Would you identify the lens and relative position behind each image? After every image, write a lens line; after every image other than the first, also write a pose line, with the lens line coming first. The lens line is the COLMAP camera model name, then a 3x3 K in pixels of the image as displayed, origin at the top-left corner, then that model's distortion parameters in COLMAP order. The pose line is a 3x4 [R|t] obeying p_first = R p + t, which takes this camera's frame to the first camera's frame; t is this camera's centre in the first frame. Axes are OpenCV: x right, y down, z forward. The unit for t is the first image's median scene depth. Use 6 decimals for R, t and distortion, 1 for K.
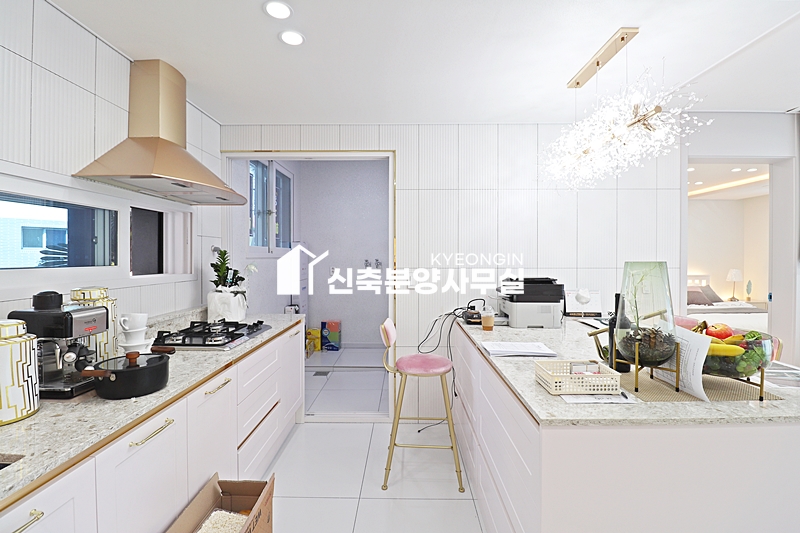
lens RADIAL K [[372.9, 0, 399.8], [0, 372.9, 260.8], [0, 0, 1]] dist [-0.009349, -0.005681]
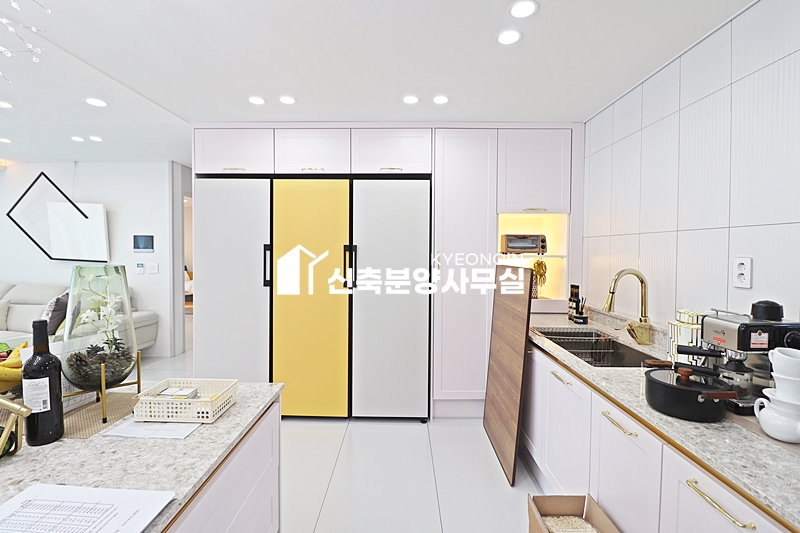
lens RADIAL K [[372.9, 0, 399.1], [0, 372.9, 260.5], [0, 0, 1]] dist [-0.009349, -0.005681]
pose [[-0.999966, -0.007968, 0.002128, -0.017169], [-0.007876, 0.999167, 0.040050, -0.050771], [-0.002446, 0.040032, -0.999195, 1.933794]]
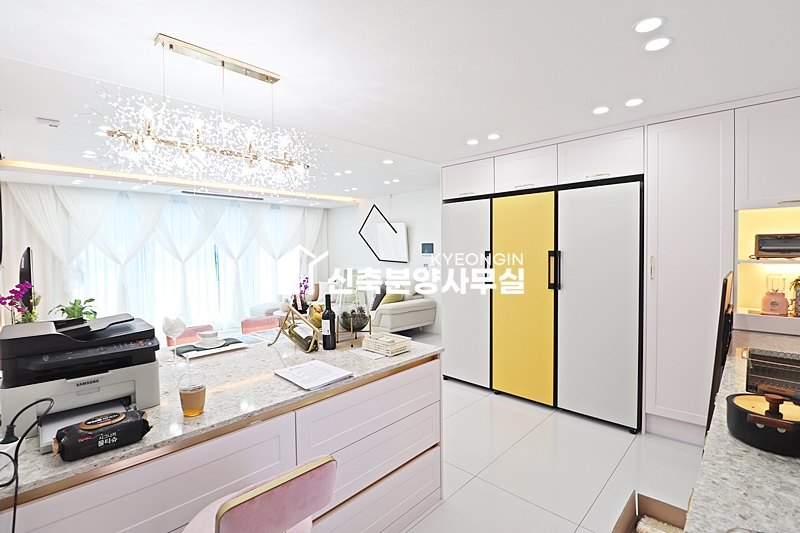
lens RADIAL K [[372.9, 0, 401.3], [0, 372.9, 261.7], [0, 0, 1]] dist [-0.009349, -0.005681]
pose [[-0.728918, -0.014248, 0.684453, -0.671926], [0.020510, 0.998880, 0.042637, -0.105919], [-0.684294, 0.045117, -0.727810, 2.186954]]
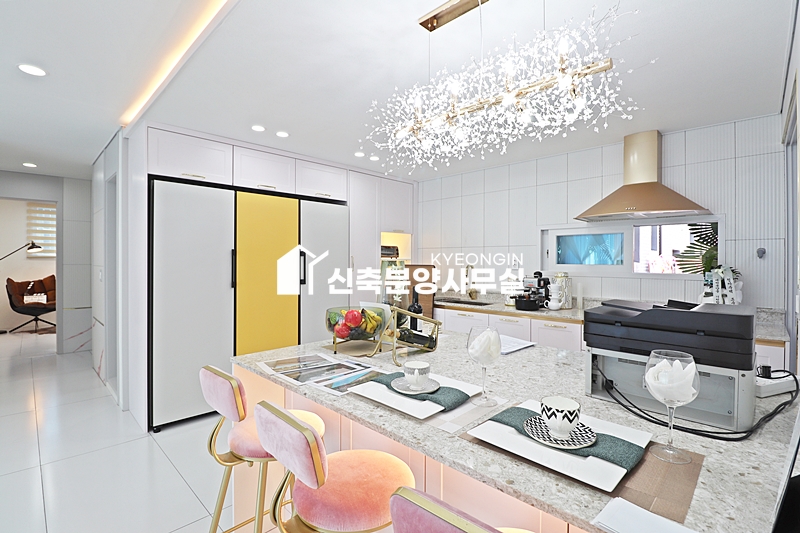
lens RADIAL K [[372.9, 0, 397.3], [0, 372.9, 264.7], [0, 0, 1]] dist [-0.009349, -0.005681]
pose [[-0.692857, 0.004904, -0.721059, 1.841476], [-0.013218, 0.999722, 0.019500, -0.011067], [0.720954, 0.023042, -0.692599, 2.203041]]
